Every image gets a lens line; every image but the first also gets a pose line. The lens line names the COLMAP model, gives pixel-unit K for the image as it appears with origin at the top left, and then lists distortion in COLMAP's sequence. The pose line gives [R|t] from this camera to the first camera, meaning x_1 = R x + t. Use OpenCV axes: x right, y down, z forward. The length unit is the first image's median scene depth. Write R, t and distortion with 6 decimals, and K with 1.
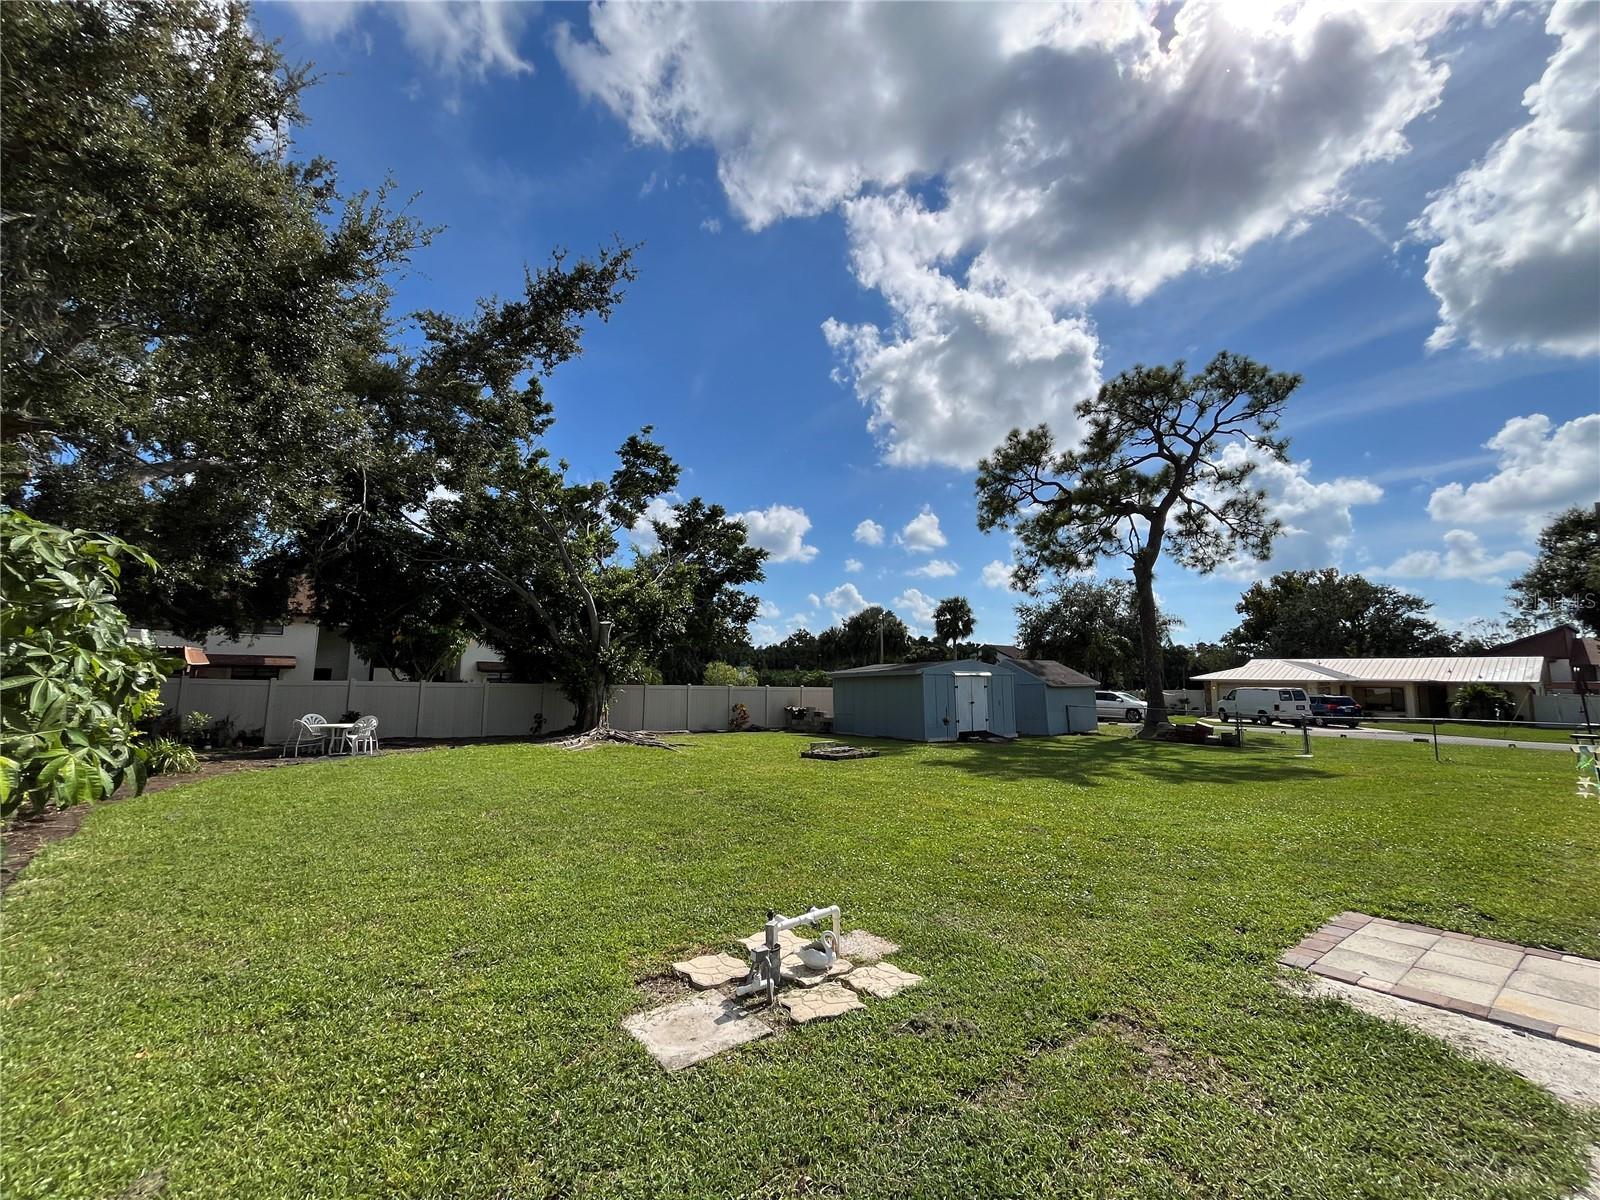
lens RADIAL K [[651.6, 0, 800.5], [0, 651.6, 600.2], [0, 0, 1]] dist [-0.002162, -0.000403]
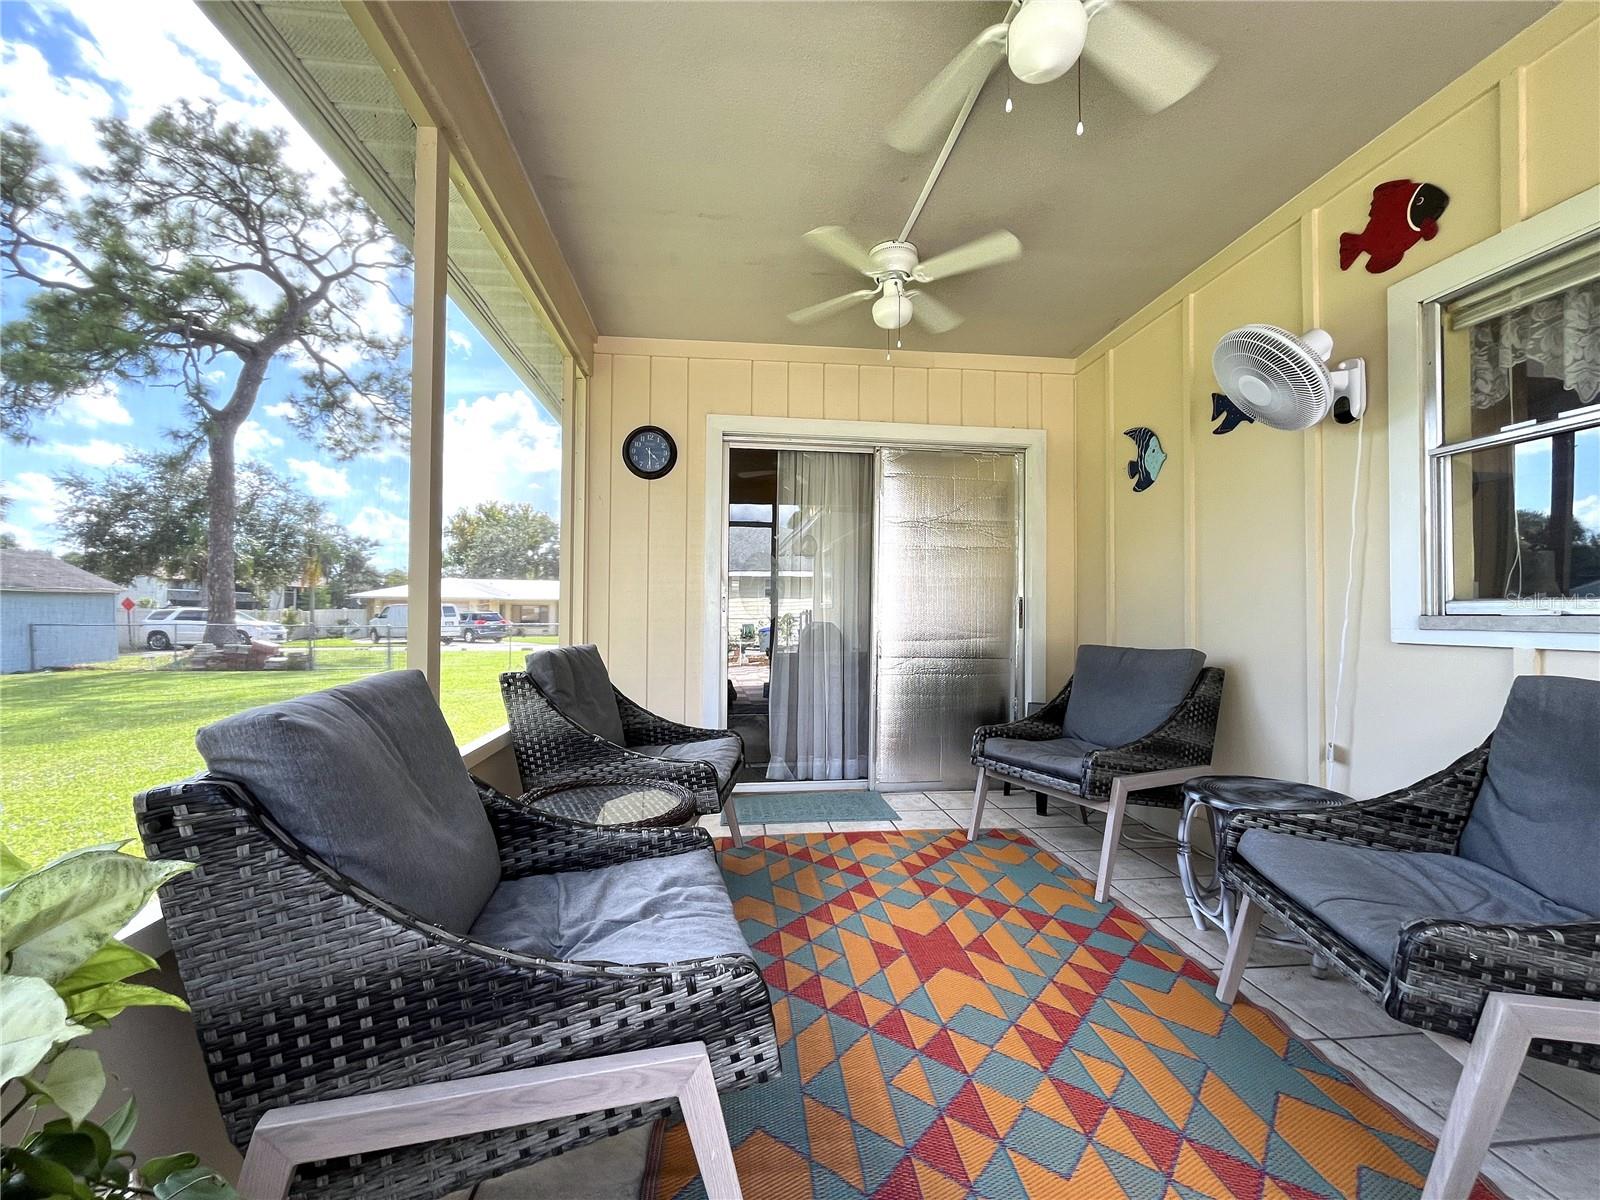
lens RADIAL K [[651.6, 0, 799.4], [0, 651.6, 602.3], [0, 0, 1]] dist [-0.002162, -0.000403]
pose [[0.491155, 0.007947, 0.871036, 0.204492], [-0.104997, 0.993208, 0.050143, 0.034216], [-0.864721, -0.116084, 0.488653, 0.101573]]
